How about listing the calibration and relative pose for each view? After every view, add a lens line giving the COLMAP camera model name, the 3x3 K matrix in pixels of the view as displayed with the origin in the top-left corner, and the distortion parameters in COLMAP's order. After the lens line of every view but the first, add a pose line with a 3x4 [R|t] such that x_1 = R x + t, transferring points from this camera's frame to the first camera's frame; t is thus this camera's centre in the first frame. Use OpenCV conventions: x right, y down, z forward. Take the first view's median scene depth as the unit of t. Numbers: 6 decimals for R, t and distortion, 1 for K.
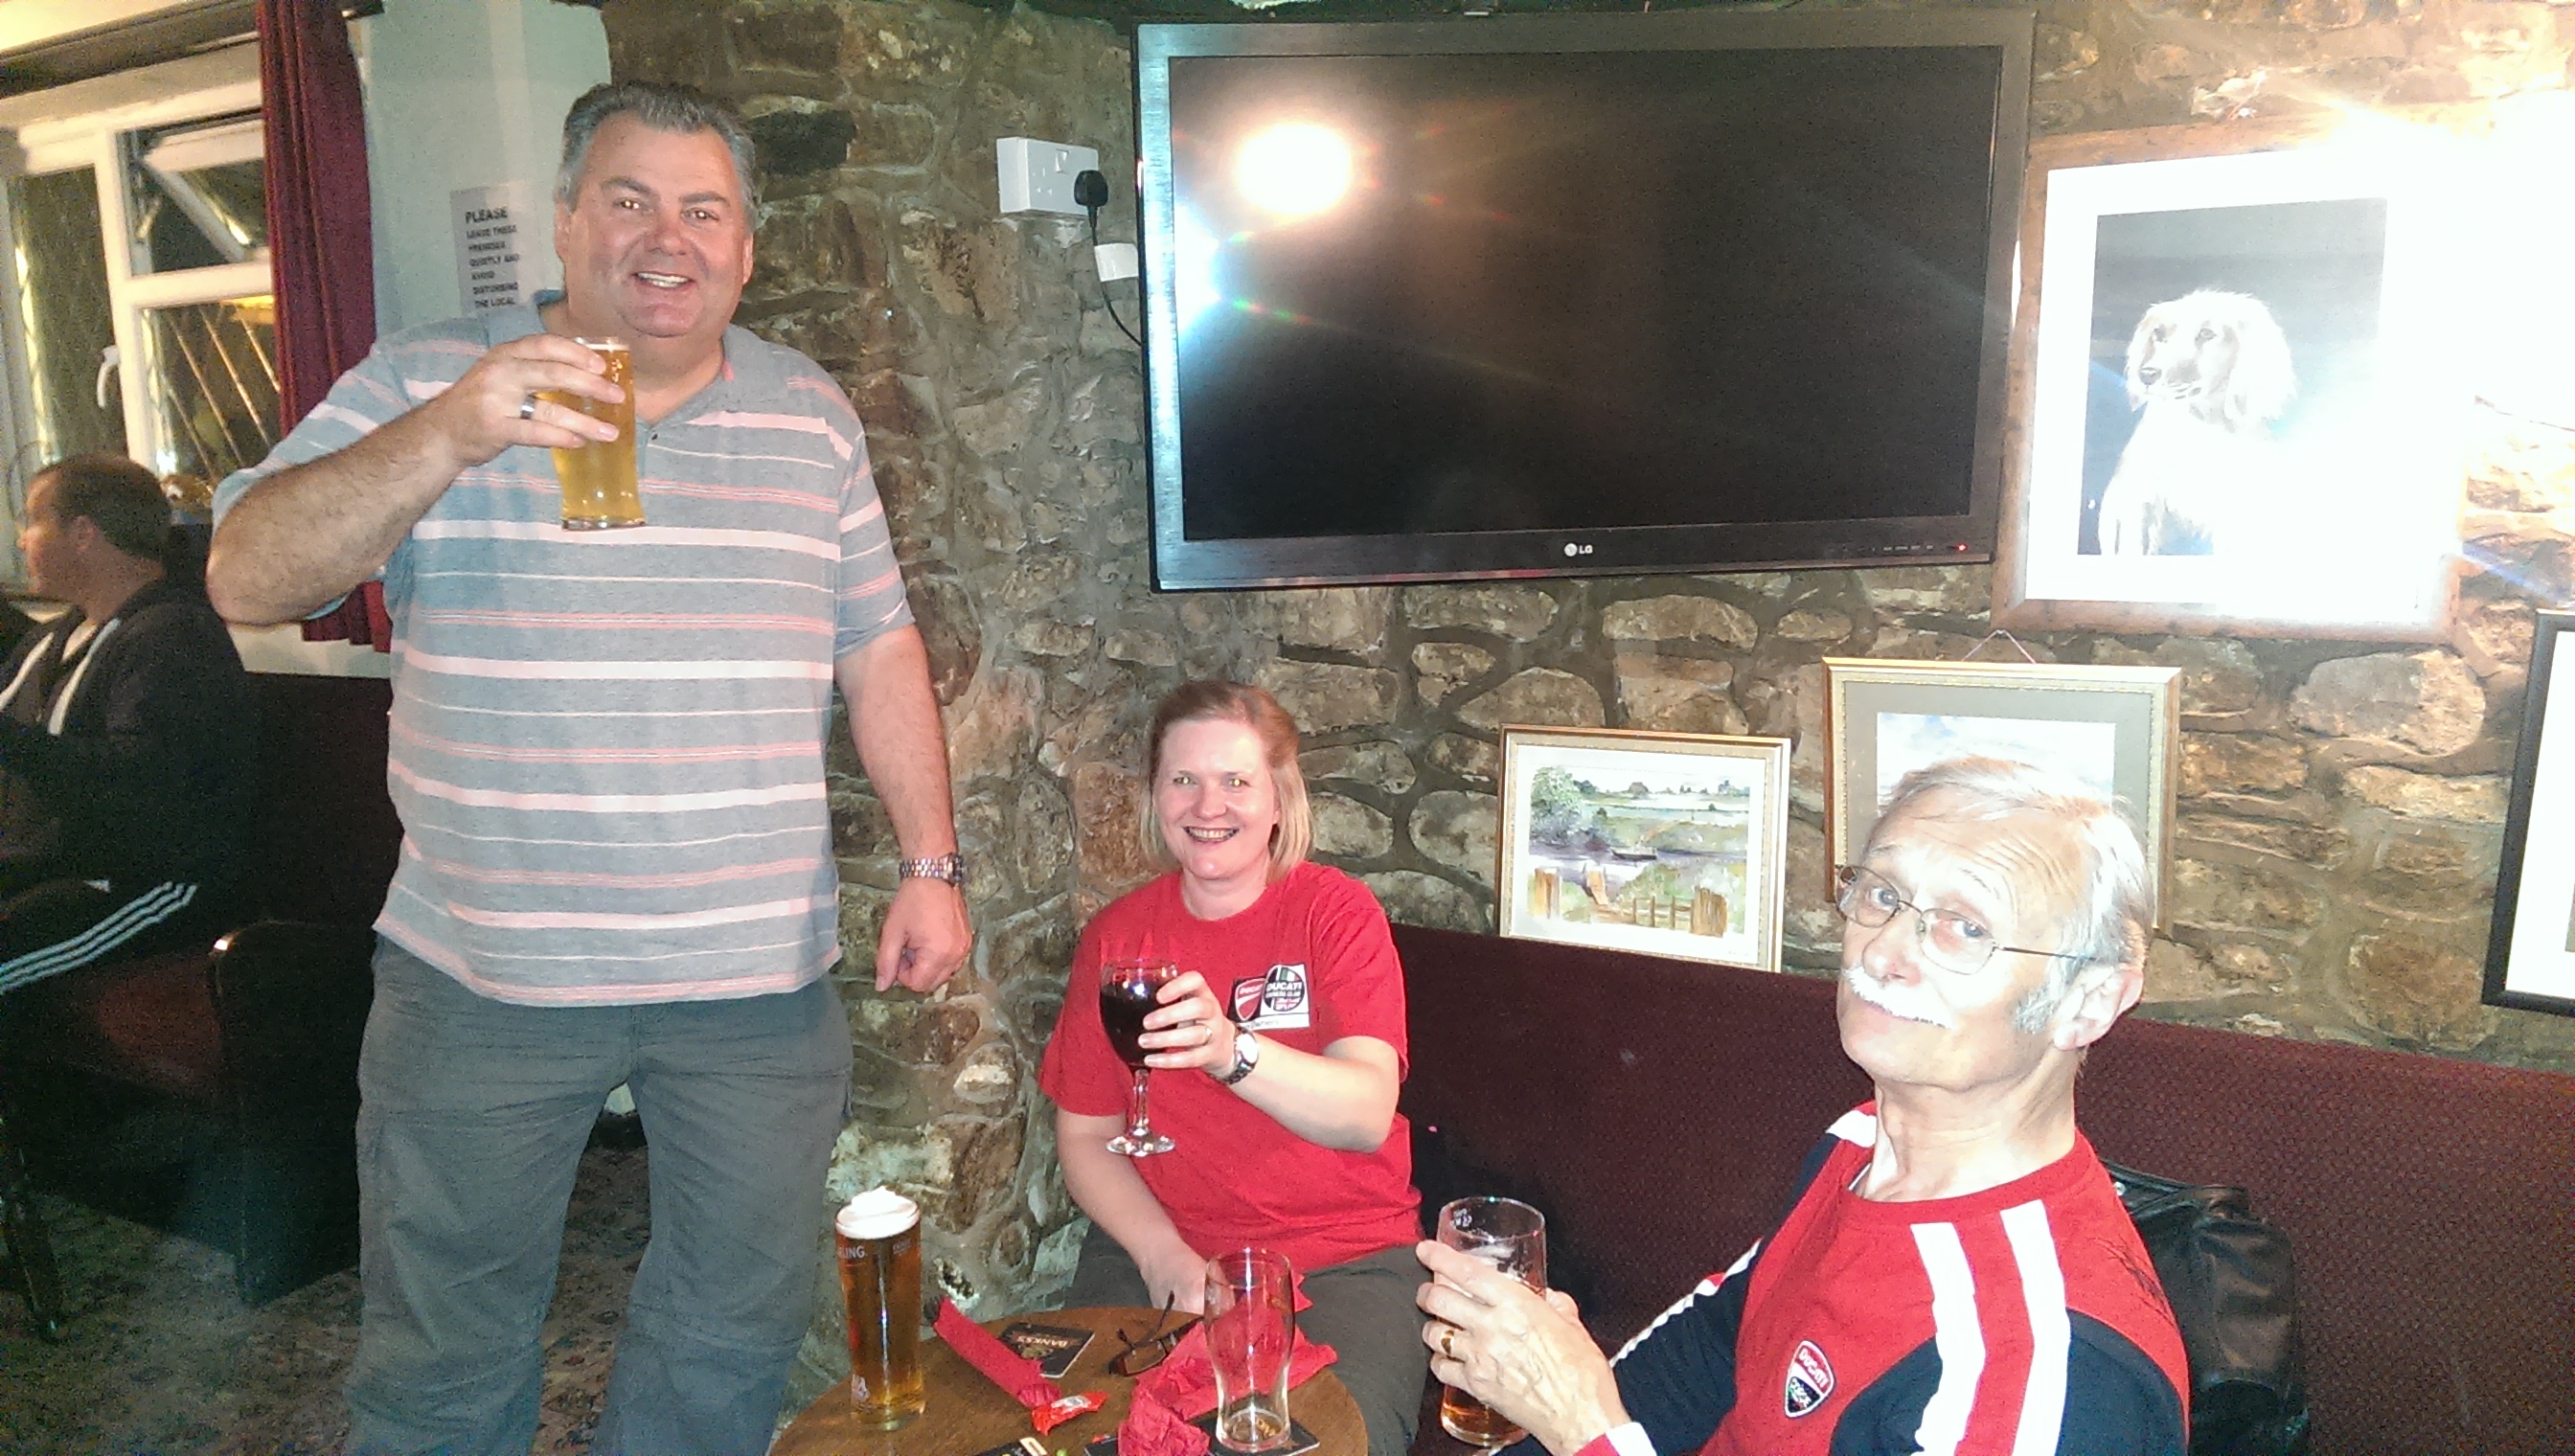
lens RADIAL K [[1813.8, 0, 1289.2], [0, 1813.8, 735.6], [0, 0, 1]] dist [0.054730, -0.050624]
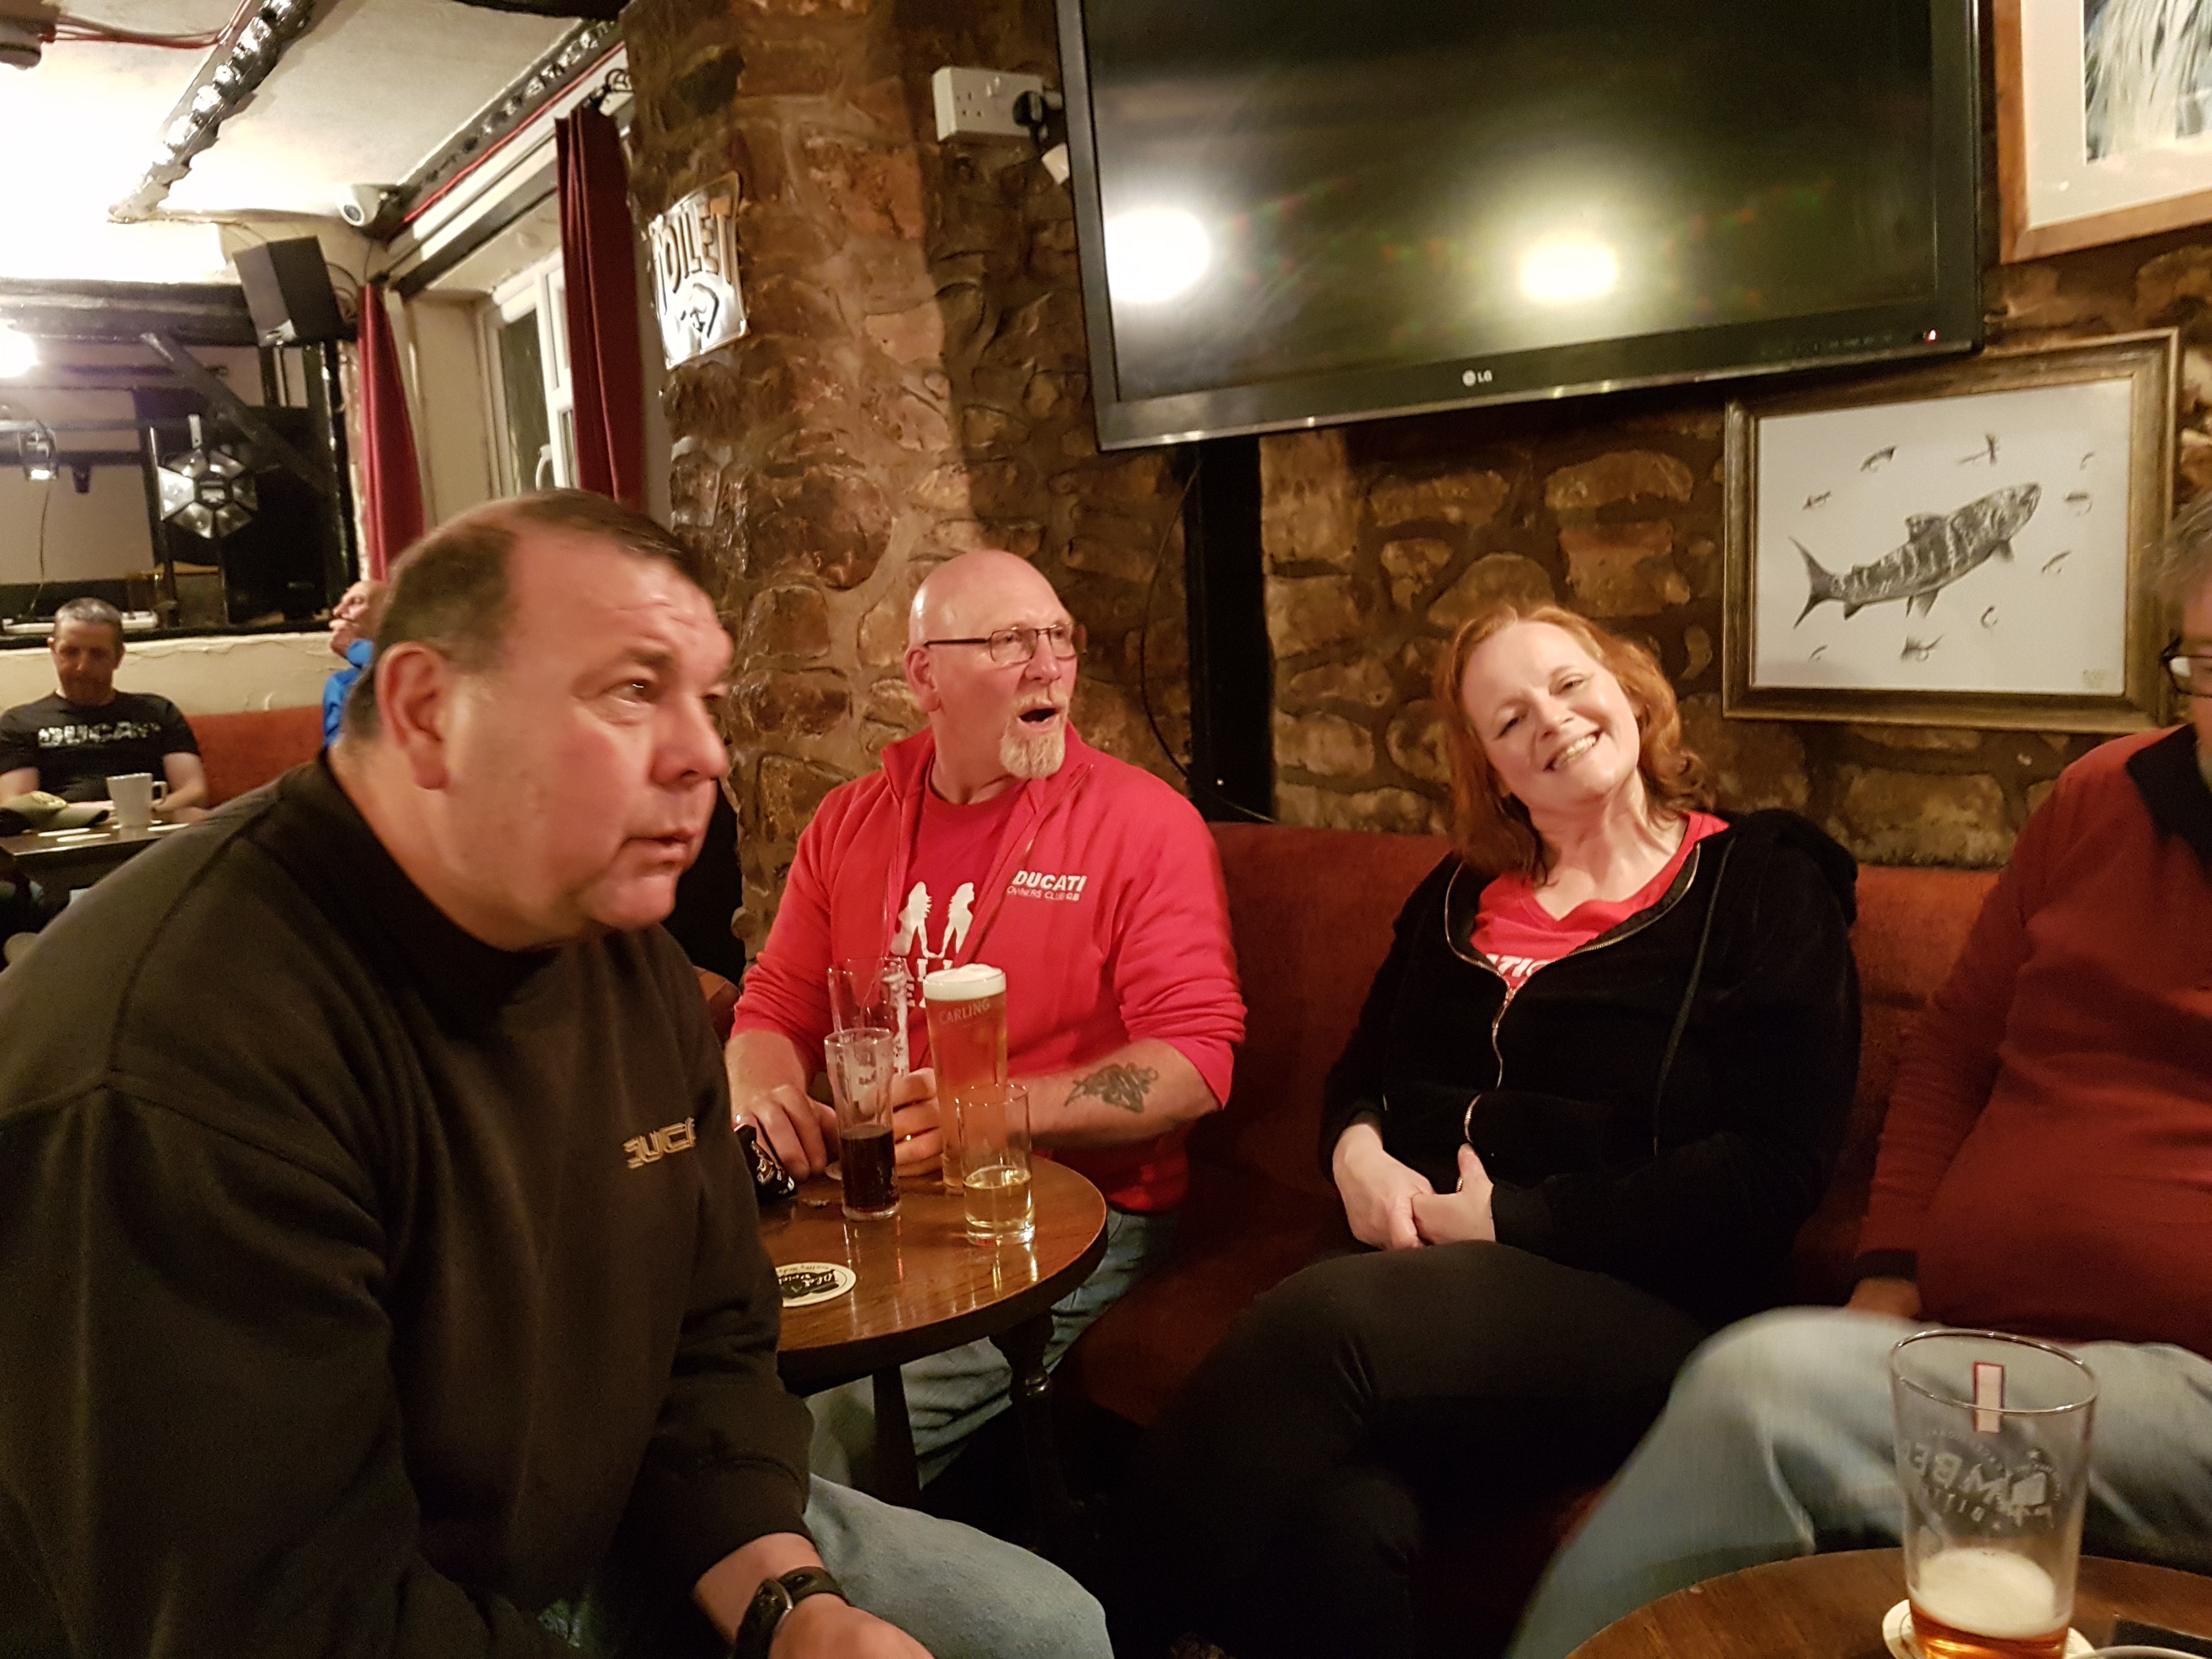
lens RADIAL K [[1741.9, 0, 1090.6], [0, 1741.9, 845.3], [0, 0, 1]] dist [-0.012104, -0.019423]
pose [[0.911879, 0.005912, -0.410416, 0.353296], [-0.015069, 0.999704, -0.019080, 0.147573], [0.410182, 0.023583, 0.911699, 0.116791]]
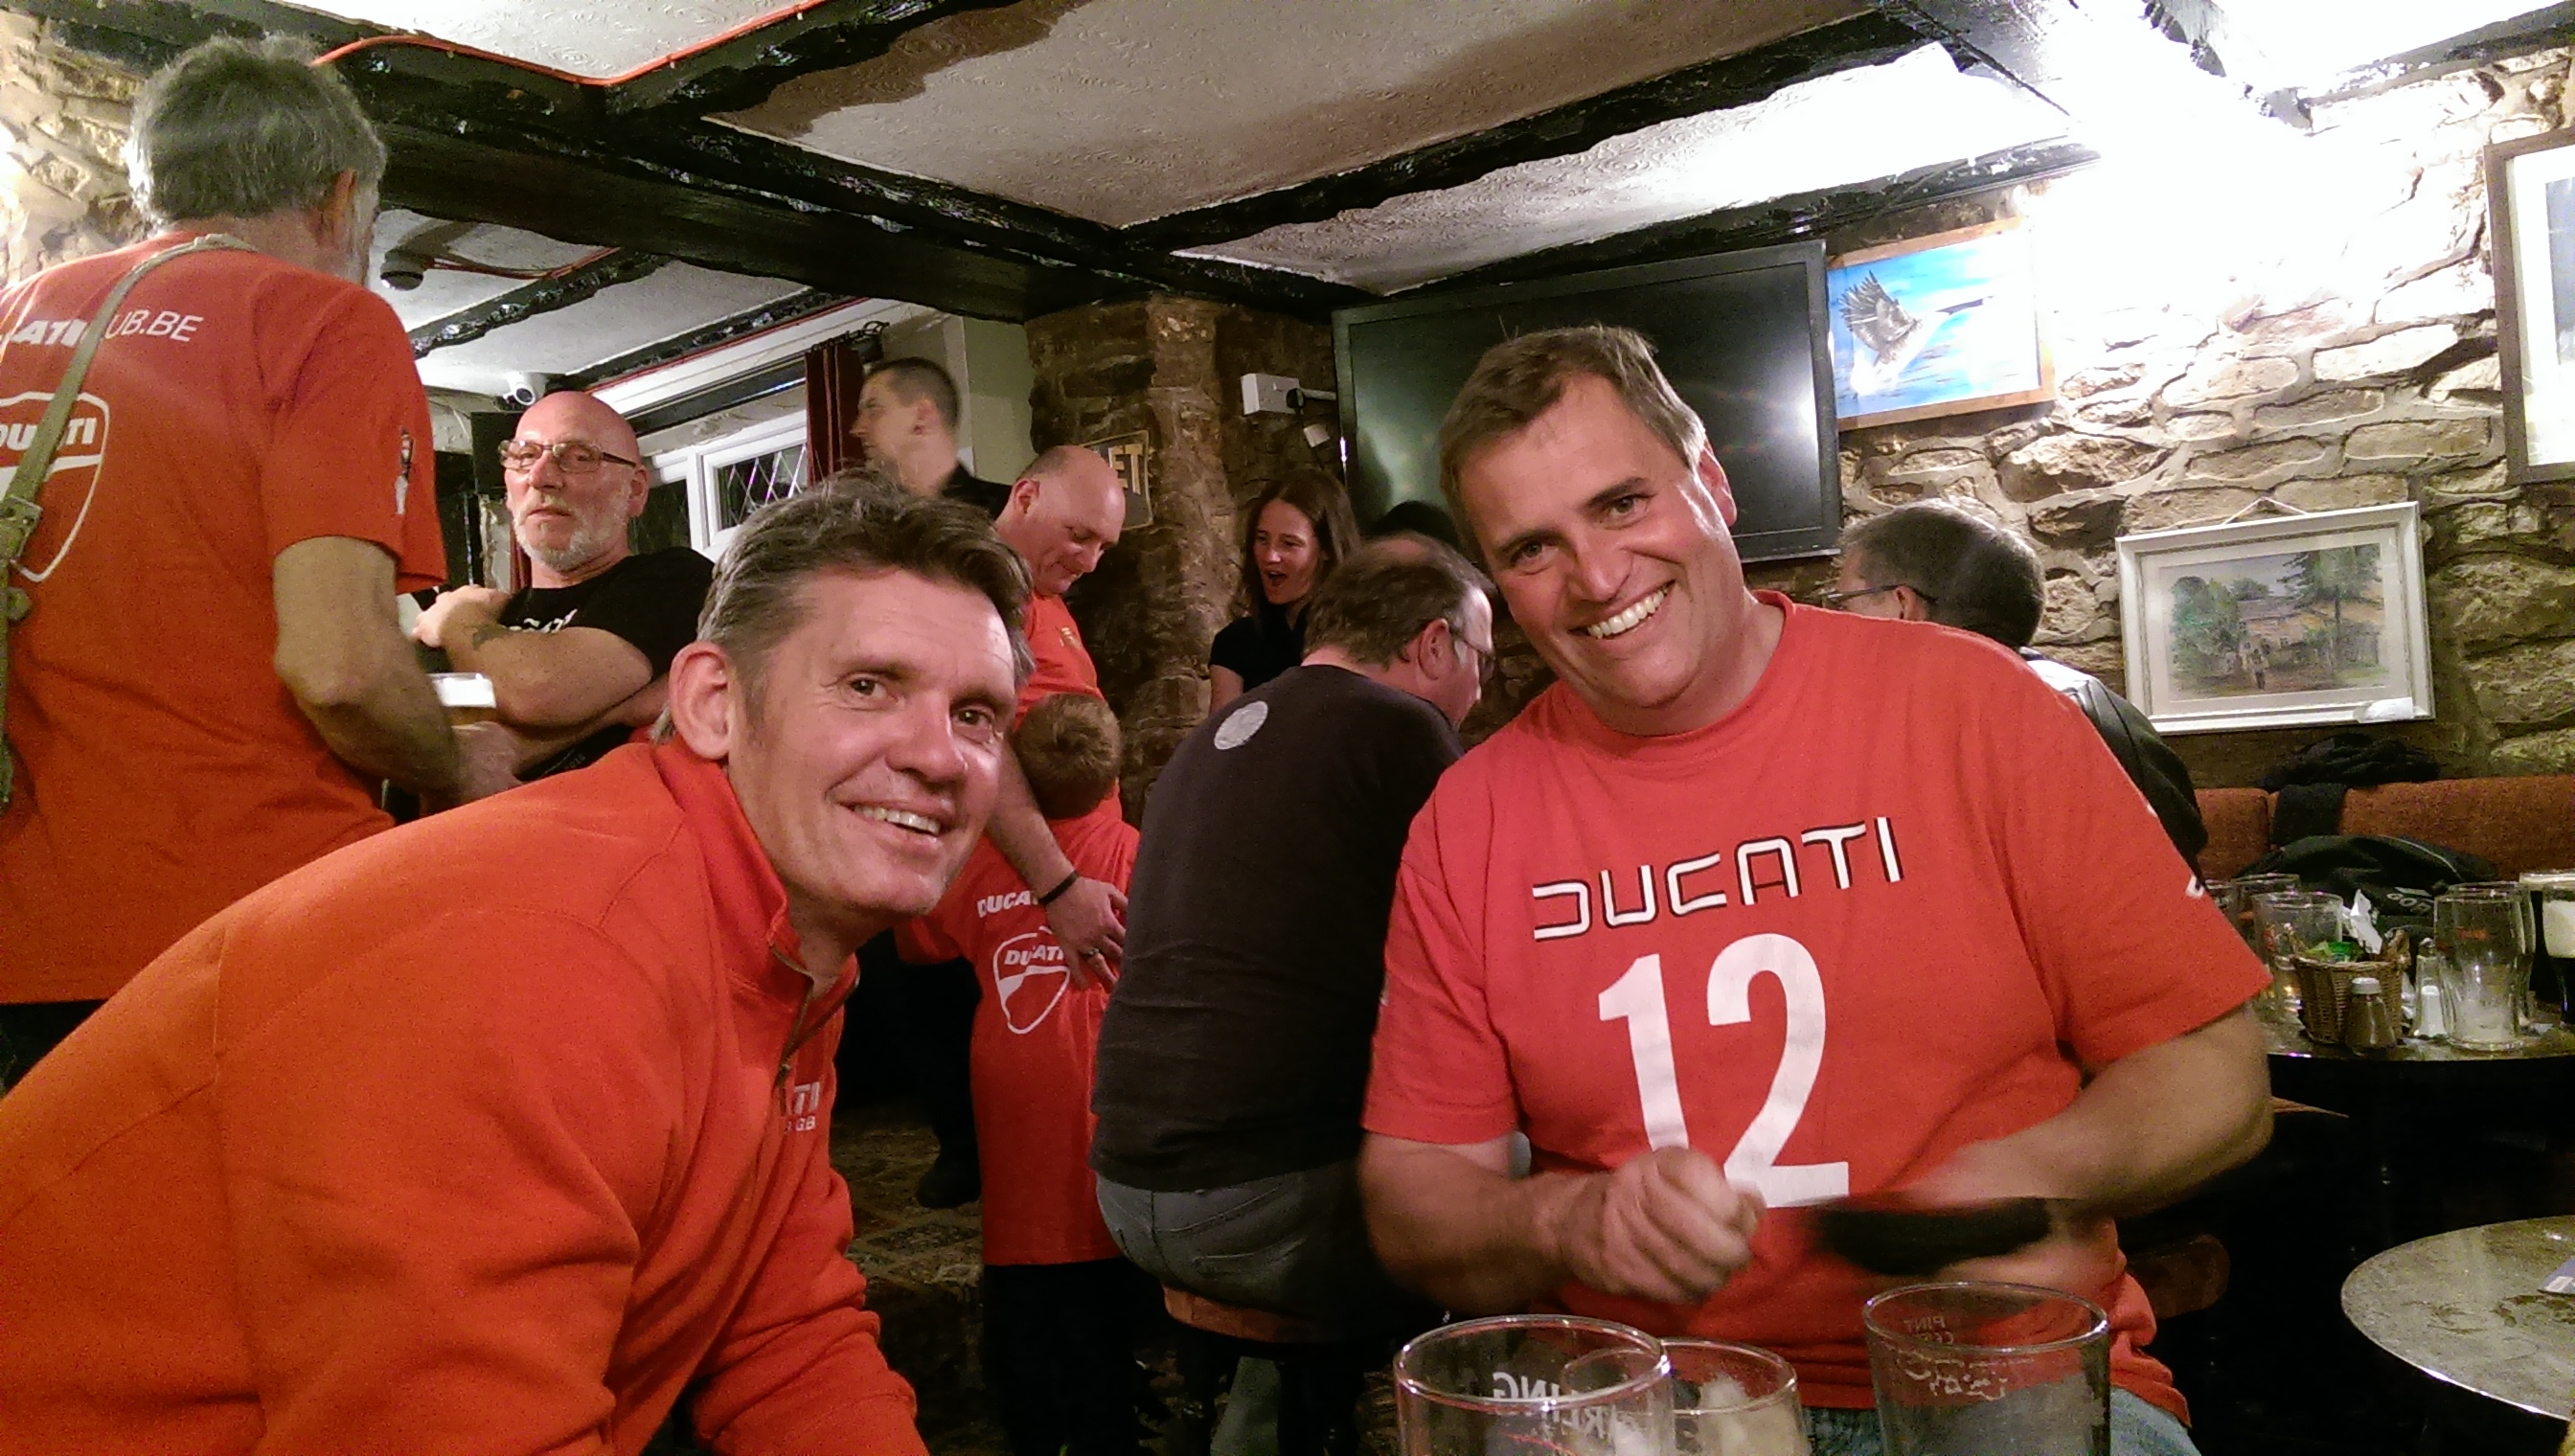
lens RADIAL K [[1845.8, 0, 1296.9], [0, 1845.8, 735.3], [0, 0, 1]] dist [0.062028, -0.073133]
pose [[0.984324, -0.054961, -0.167588, 0.183256], [0.024006, 0.983113, -0.181417, 0.349211], [0.174728, 0.174550, 0.969021, -0.677266]]
